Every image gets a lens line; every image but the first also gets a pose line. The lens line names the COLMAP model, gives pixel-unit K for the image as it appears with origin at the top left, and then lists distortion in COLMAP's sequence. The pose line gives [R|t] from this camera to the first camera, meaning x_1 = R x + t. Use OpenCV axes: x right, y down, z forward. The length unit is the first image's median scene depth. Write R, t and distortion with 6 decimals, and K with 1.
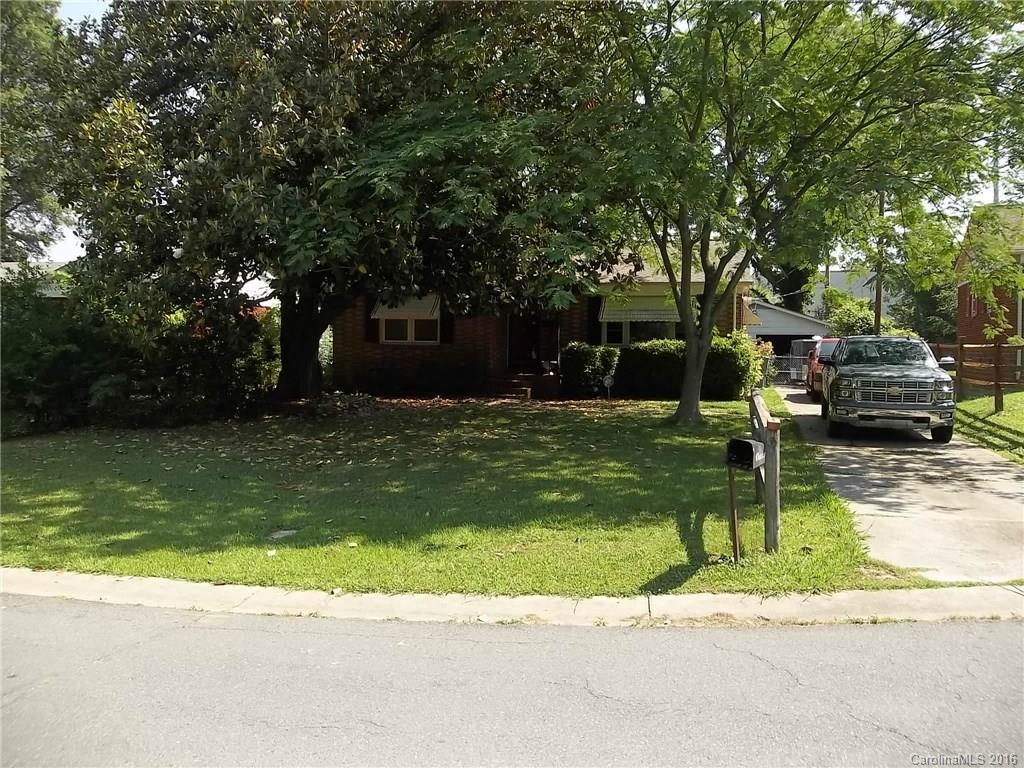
lens RADIAL K [[794.5, 0, 530.9], [0, 794.5, 384.2], [0, 0, 1]] dist [-0.066886, 0.007256]
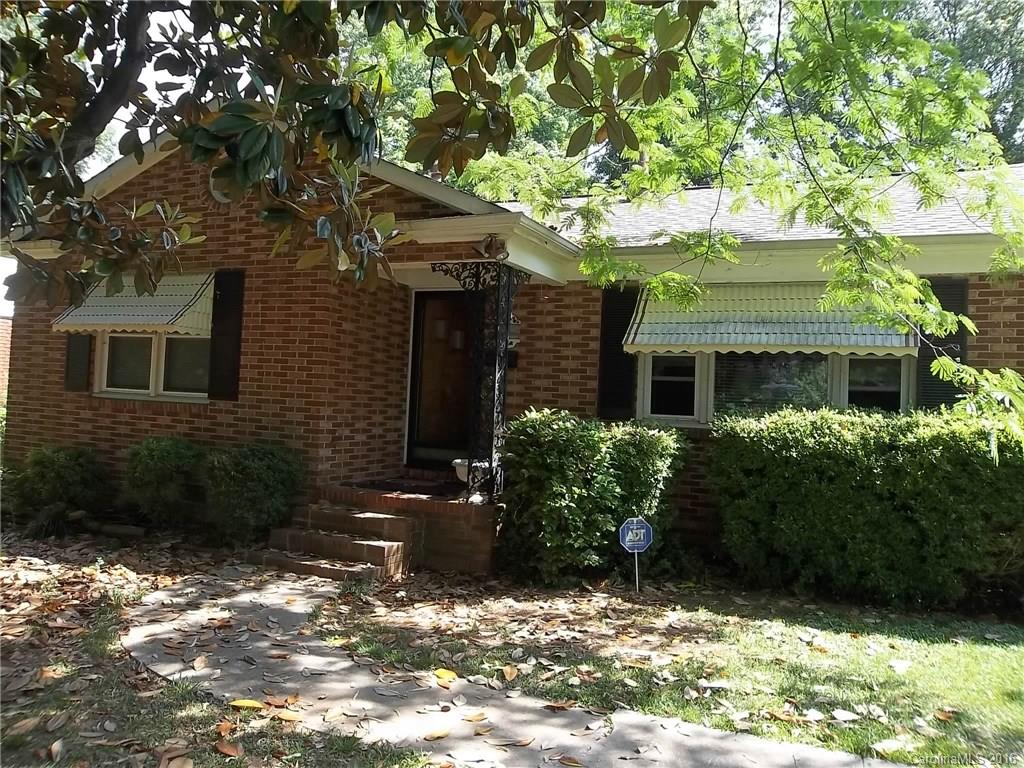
lens RADIAL K [[794.5, 0, 530.9], [0, 794.5, 384.2], [0, 0, 1]] dist [-0.066886, 0.007256]
pose [[0.990059, 0.027626, -0.137910, 0.109107], [-0.037581, 0.996831, -0.070108, -0.044575], [0.135536, 0.074594, 0.987960, 0.751817]]
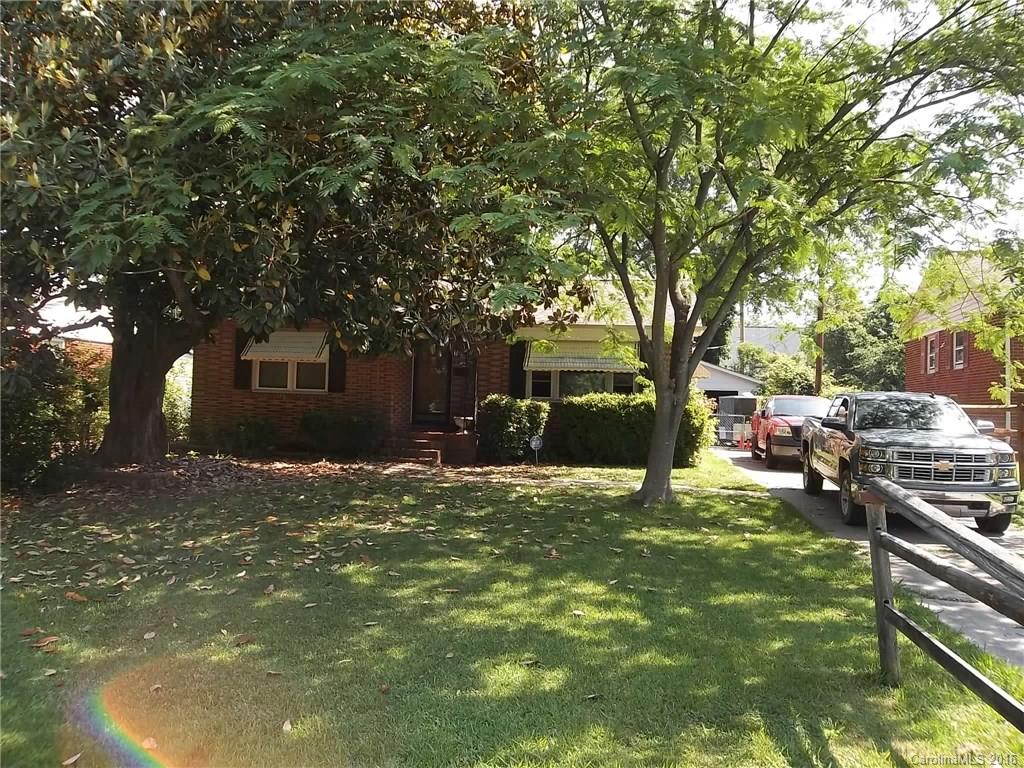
lens RADIAL K [[794.5, 0, 530.9], [0, 794.5, 384.2], [0, 0, 1]] dist [-0.066886, 0.007256]
pose [[0.990945, 0.020177, 0.132742, -0.019645], [-0.011411, 0.997723, -0.066473, -0.010415], [-0.133781, 0.064356, 0.988919, 0.204868]]
